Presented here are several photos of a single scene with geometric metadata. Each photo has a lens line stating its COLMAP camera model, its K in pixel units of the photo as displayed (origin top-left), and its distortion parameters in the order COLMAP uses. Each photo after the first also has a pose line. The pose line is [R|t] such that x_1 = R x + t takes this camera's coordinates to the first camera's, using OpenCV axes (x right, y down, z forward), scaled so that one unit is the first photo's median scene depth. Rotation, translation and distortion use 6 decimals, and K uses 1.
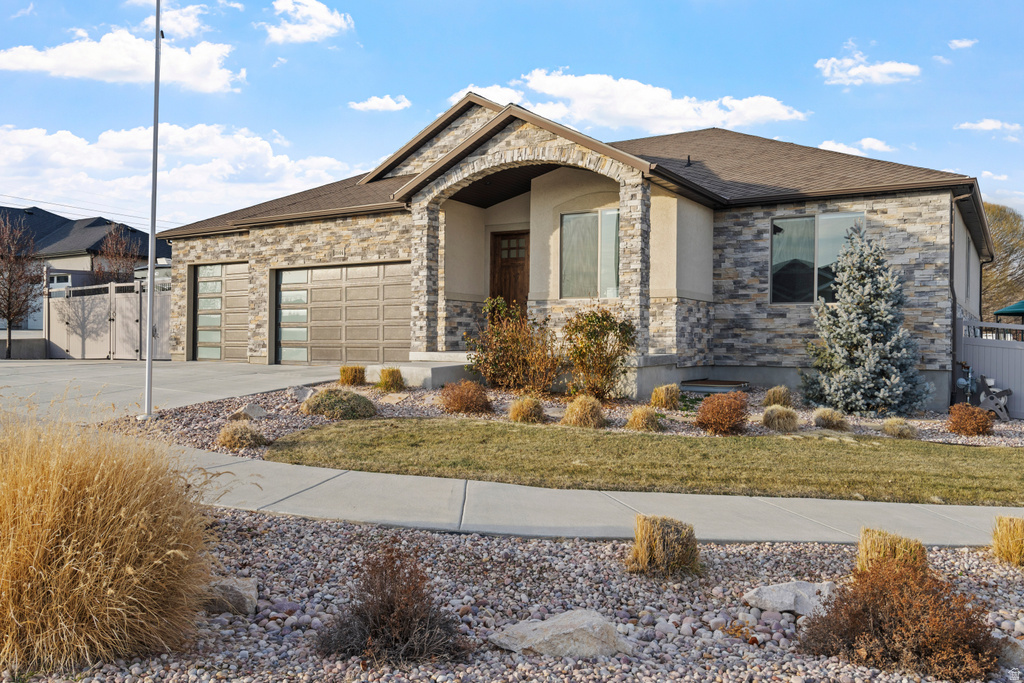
lens RADIAL K [[783.6, 0, 515.8], [0, 783.6, 338.4], [0, 0, 1]] dist [-0.006479, 0.004951]
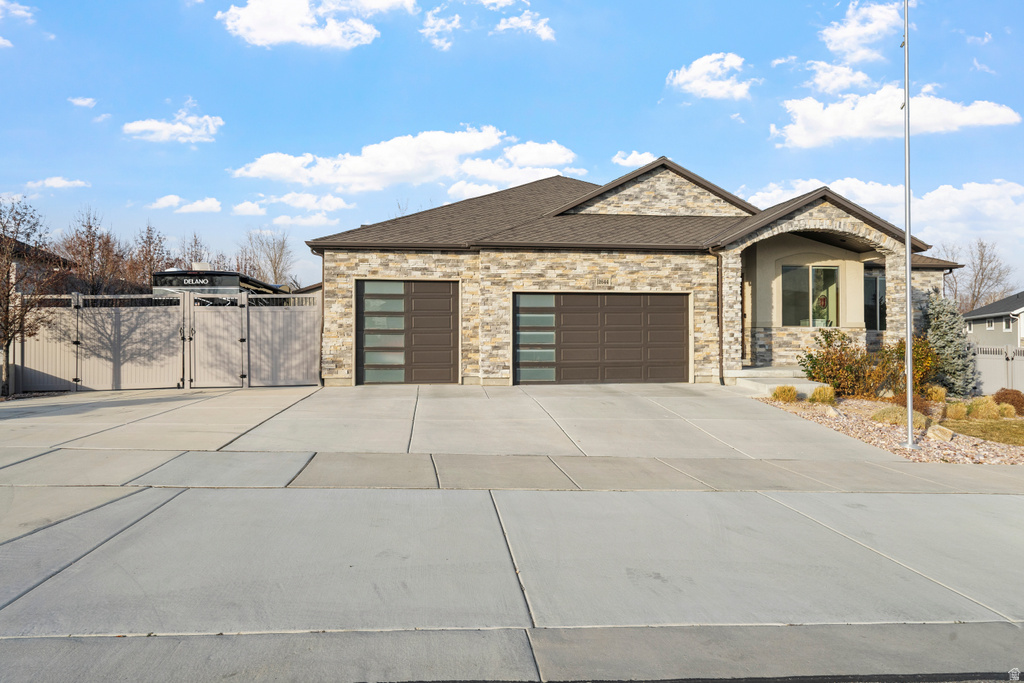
lens RADIAL K [[619.7, 0, 514.0], [0, 619.7, 334.2], [0, 0, 1]] dist [0.012033, -0.000698]
pose [[0.773806, -0.006223, 0.633392, -0.835646], [0.005480, 0.999980, 0.003129, -0.036487], [-0.633399, 0.001050, 0.773825, 0.377926]]
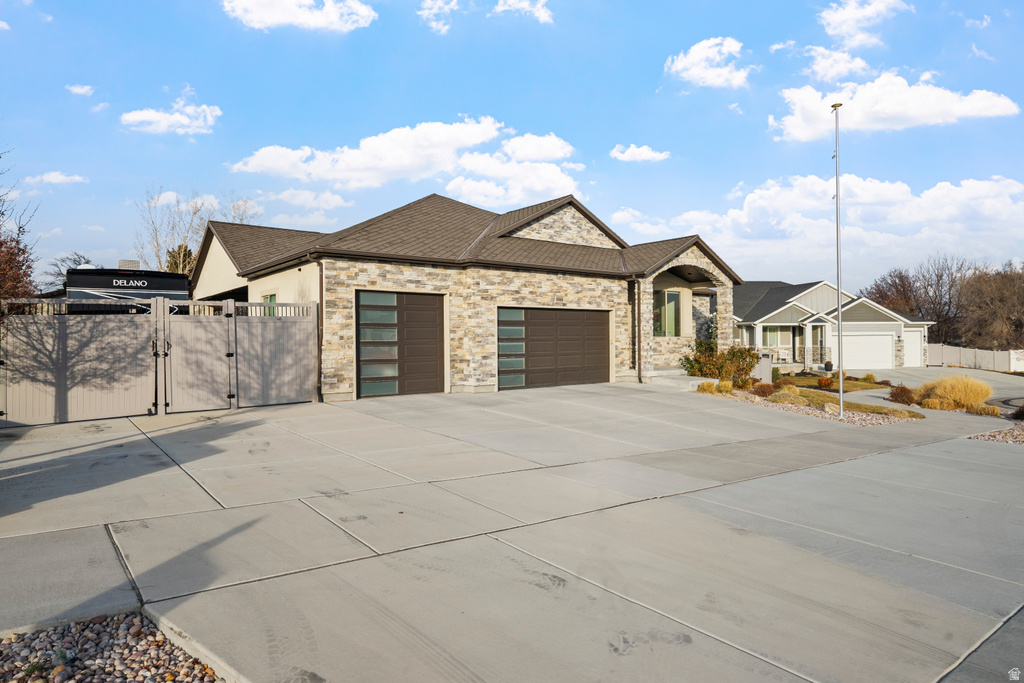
lens RADIAL K [[588.7, 0, 506.2], [0, 588.7, 345.4], [0, 0, 1]] dist [0.004941, 0.004177]
pose [[0.345794, -0.021733, 0.938059, -1.115552], [0.005925, 0.999762, 0.020978, -0.051087], [-0.938292, -0.001696, 0.345841, 0.705268]]
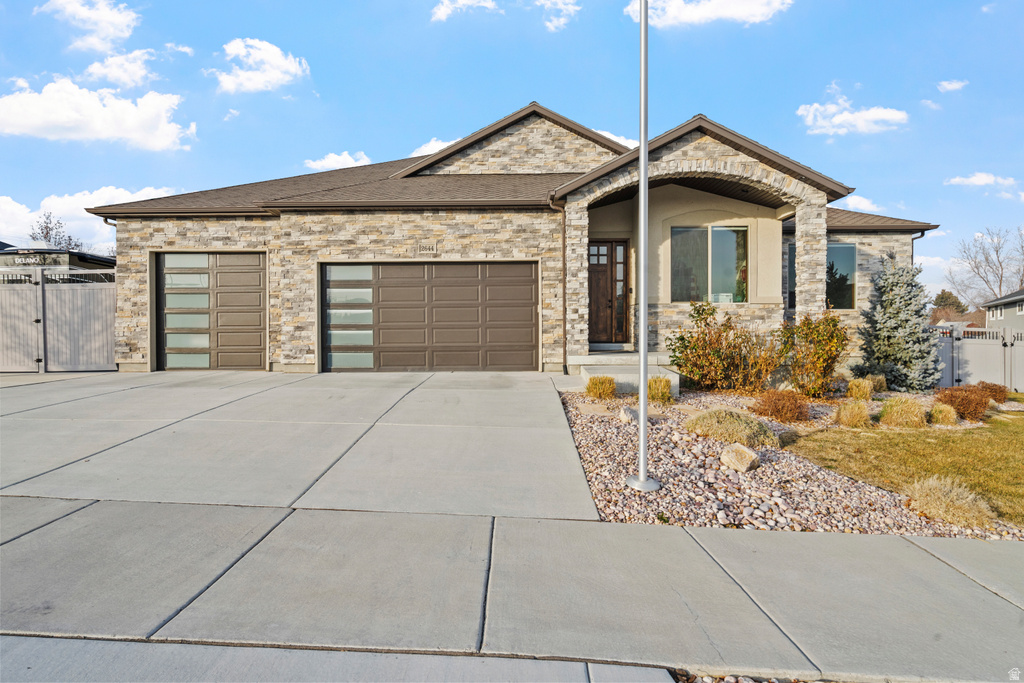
lens RADIAL K [[542.9, 0, 509.3], [0, 542.9, 338.1], [0, 0, 1]] dist [0.001439, 0.001907]
pose [[0.856709, -0.018947, 0.515451, -0.448481], [0.008997, 0.999722, 0.021795, -0.016530], [-0.515721, -0.014034, 0.856642, 0.382684]]
